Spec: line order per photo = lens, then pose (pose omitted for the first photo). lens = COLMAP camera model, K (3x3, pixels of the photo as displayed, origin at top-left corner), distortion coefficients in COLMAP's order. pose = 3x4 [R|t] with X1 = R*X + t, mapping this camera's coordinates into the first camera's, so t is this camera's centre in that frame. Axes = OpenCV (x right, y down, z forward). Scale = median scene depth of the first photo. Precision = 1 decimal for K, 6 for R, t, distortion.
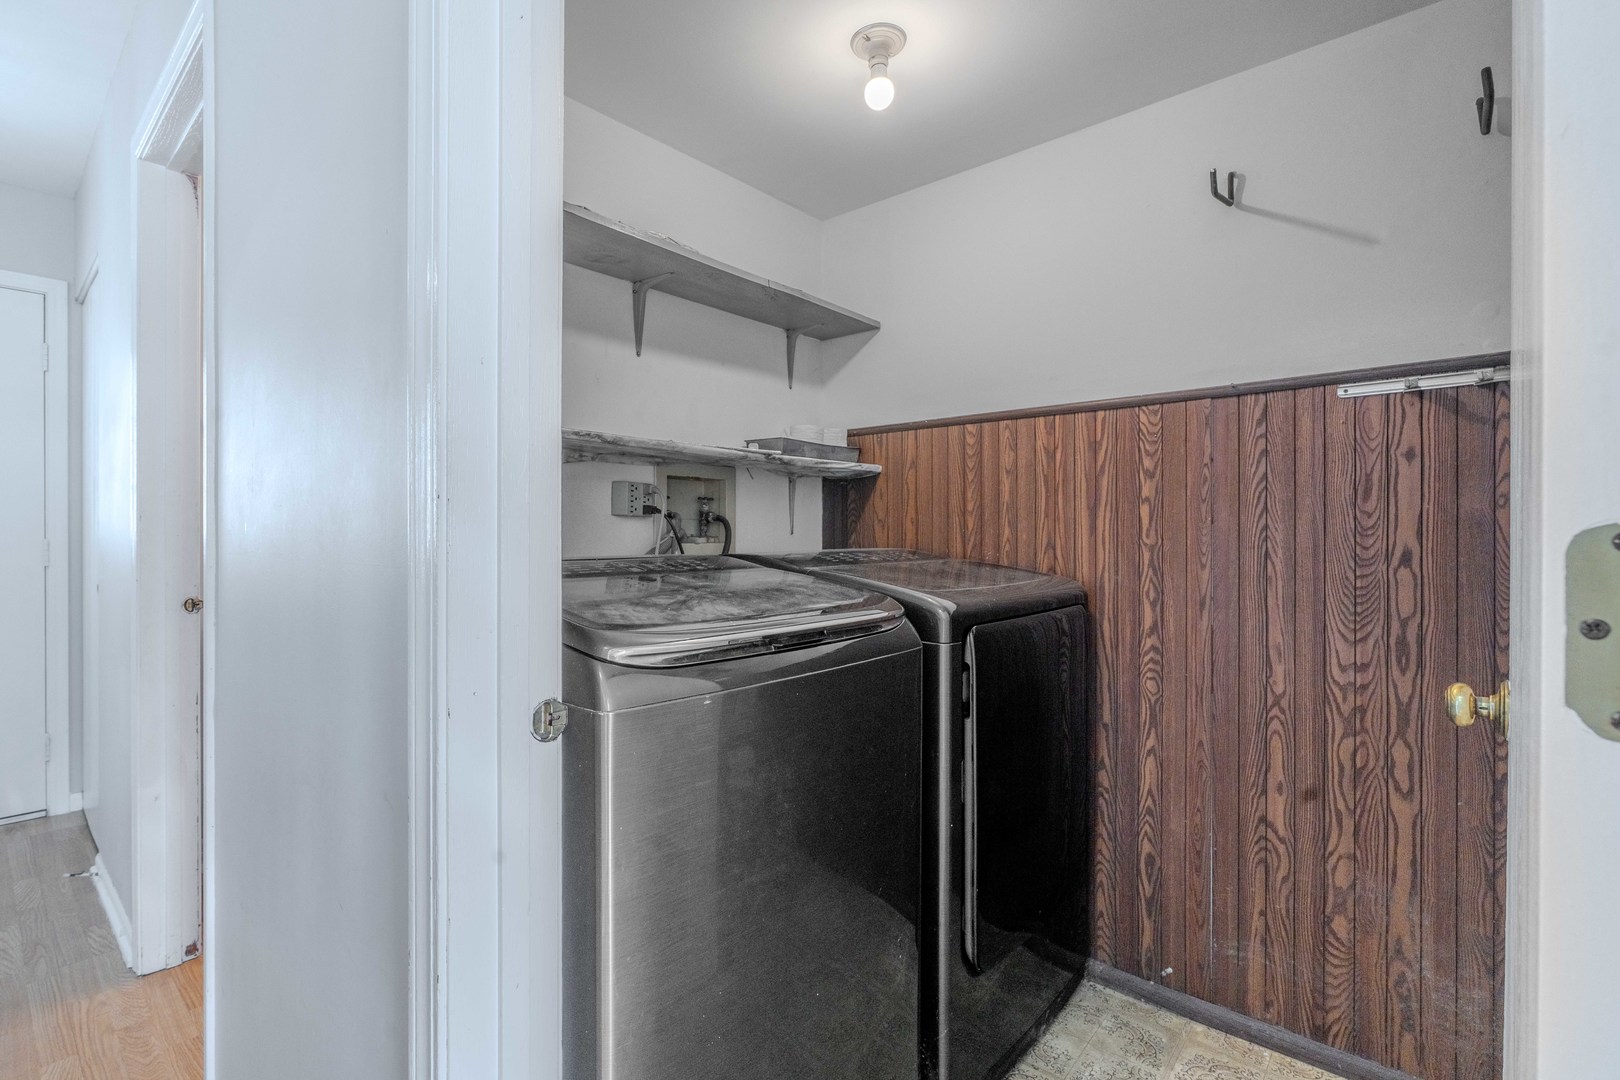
lens RADIAL K [[729.2, 0, 806.9], [0, 729.2, 541.0], [0, 0, 1]] dist [-0.003342, -0.000050]
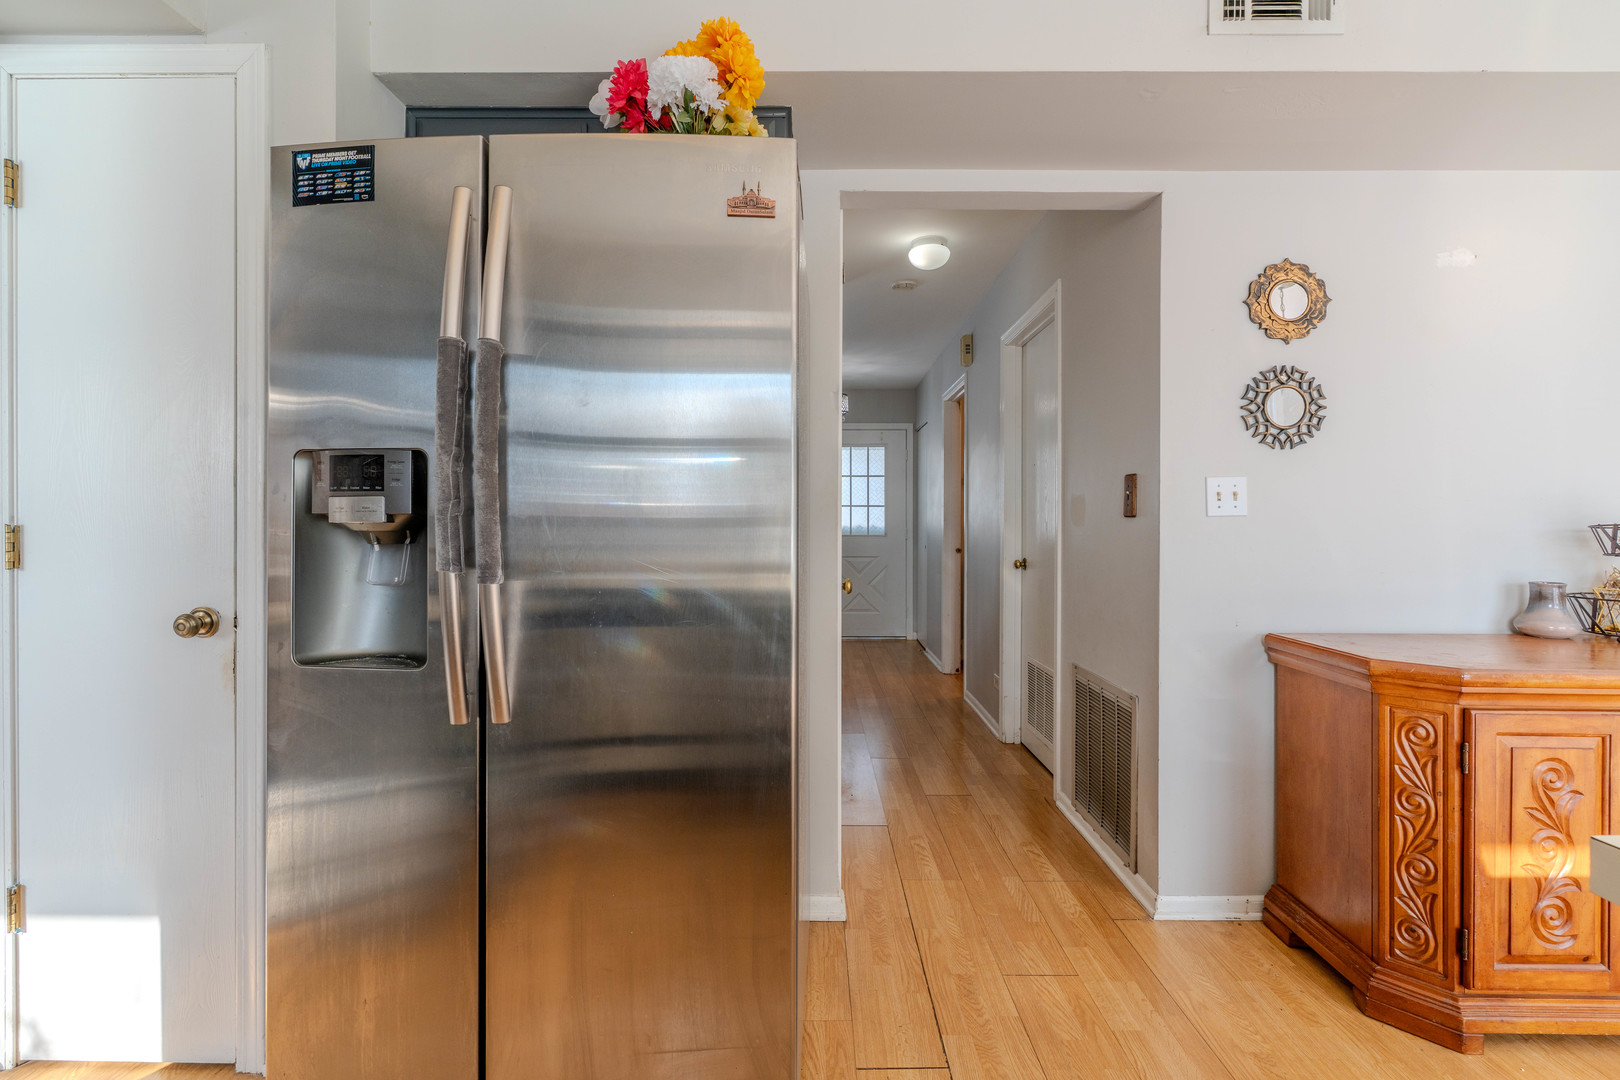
lens RADIAL K [[729.2, 0, 808.8], [0, 729.2, 530.2], [0, 0, 1]] dist [-0.003342, -0.000050]
pose [[0.646637, 0.004012, -0.762787, 0.695077], [0.002159, 0.999973, 0.007090, -0.011670], [0.762795, -0.006232, 0.646610, -0.944142]]
